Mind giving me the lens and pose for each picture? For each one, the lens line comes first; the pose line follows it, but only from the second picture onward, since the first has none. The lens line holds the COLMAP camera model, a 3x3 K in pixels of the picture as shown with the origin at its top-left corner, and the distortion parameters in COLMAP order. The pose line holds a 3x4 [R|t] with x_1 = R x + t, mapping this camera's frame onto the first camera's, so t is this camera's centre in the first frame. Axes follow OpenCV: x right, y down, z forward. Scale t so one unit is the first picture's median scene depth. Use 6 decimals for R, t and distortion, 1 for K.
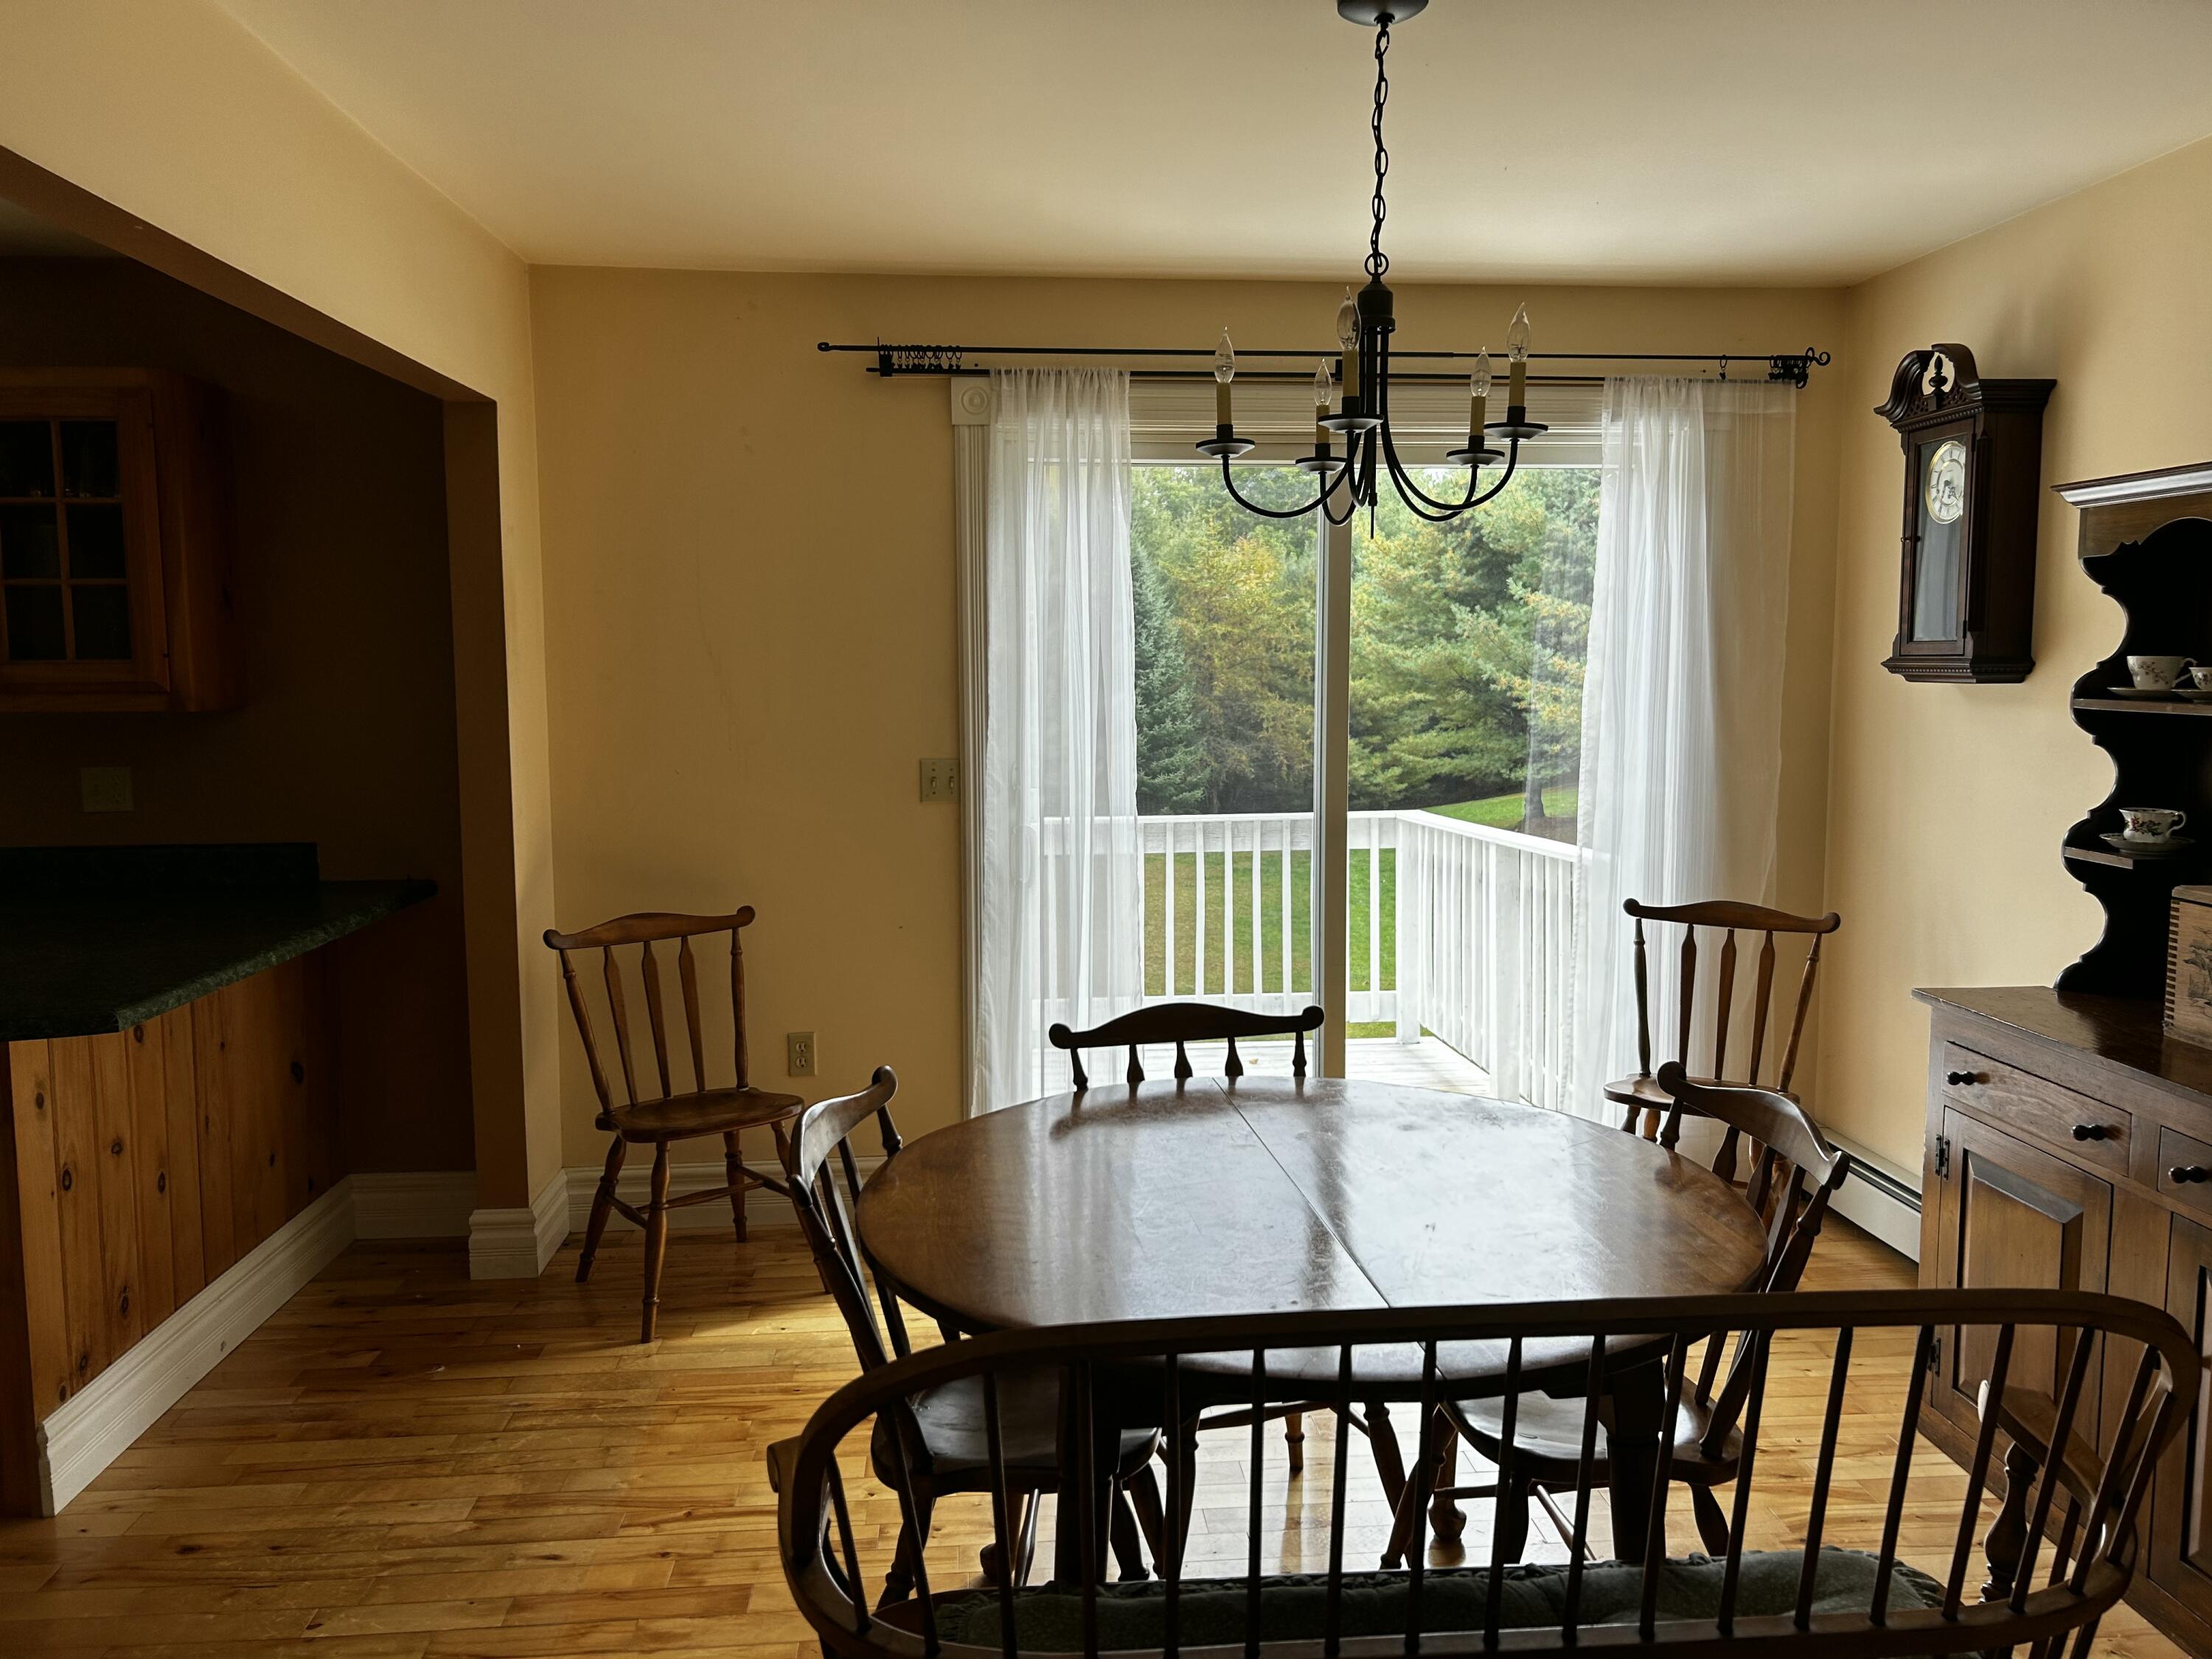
lens RADIAL K [[1663.3, 0, 1110.4], [0, 1663.3, 821.0], [0, 0, 1]] dist [0.046069, -0.023431]
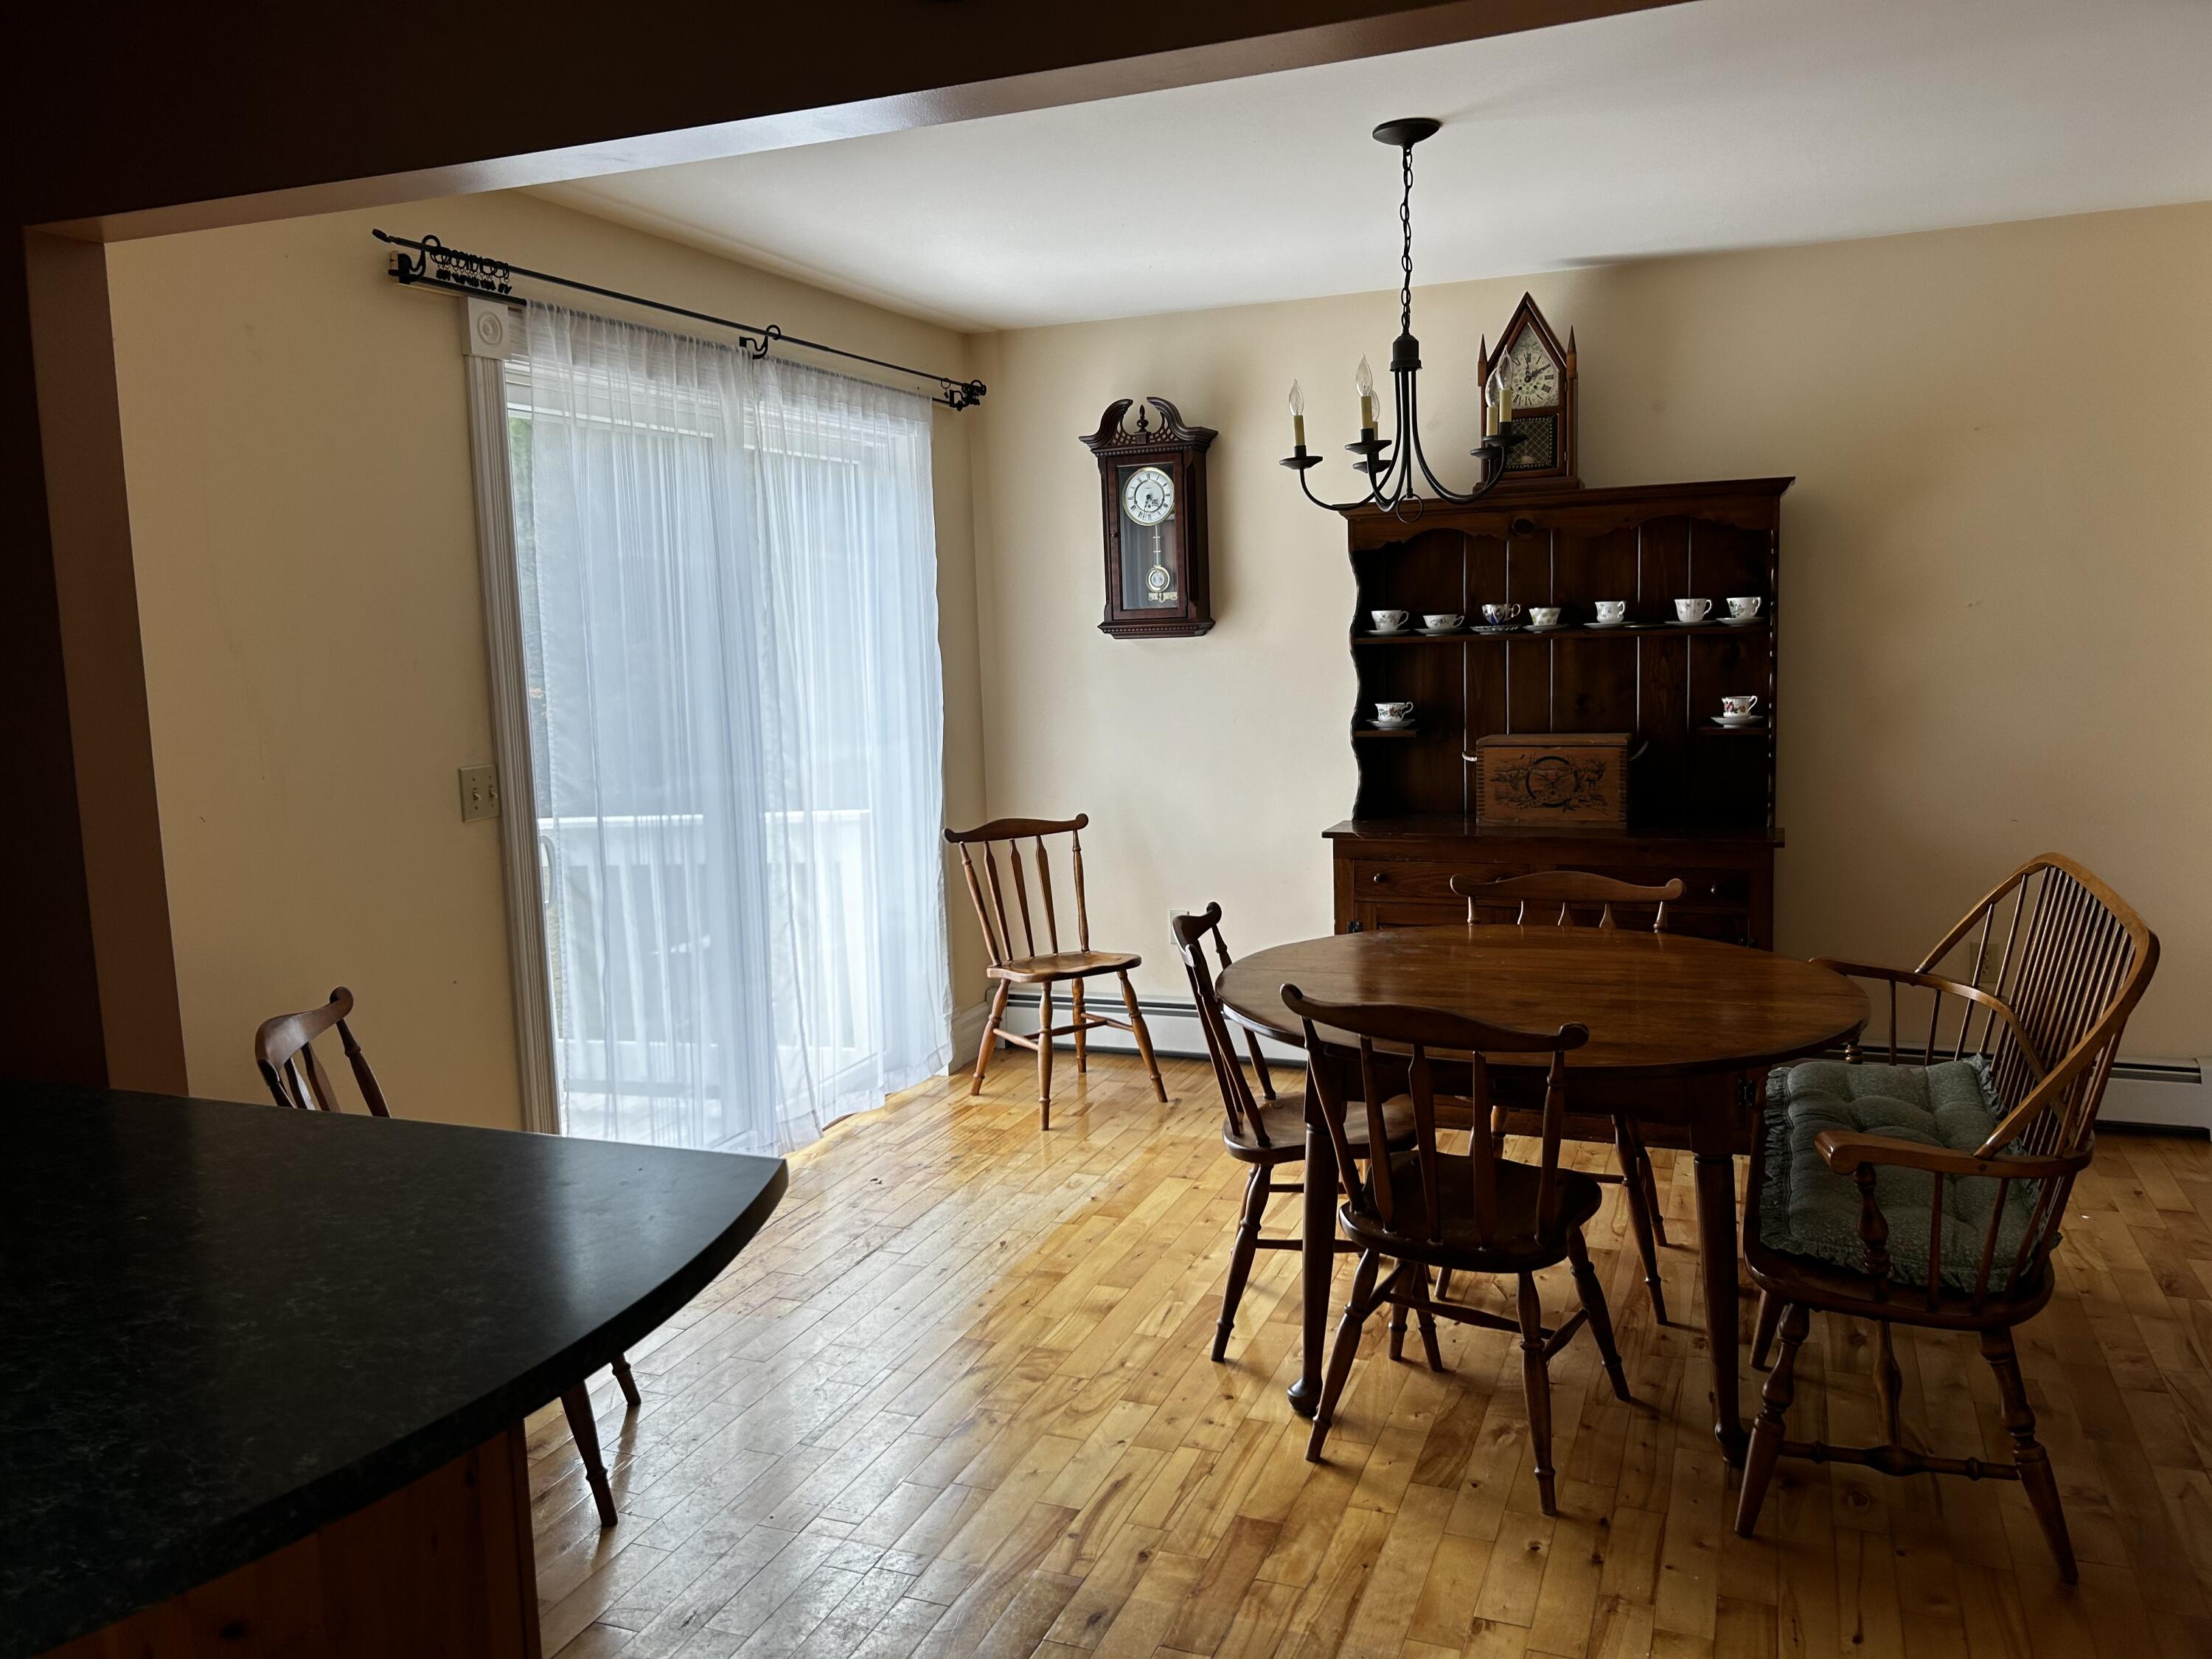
lens RADIAL K [[1663.3, 0, 1108.2], [0, 1663.3, 839.5], [0, 0, 1]] dist [0.046069, -0.023431]
pose [[0.440577, -0.134755, 0.887543, -0.796213], [0.125259, 0.988226, 0.087863, -0.042922], [-0.888933, 0.072462, 0.452269, 0.416119]]
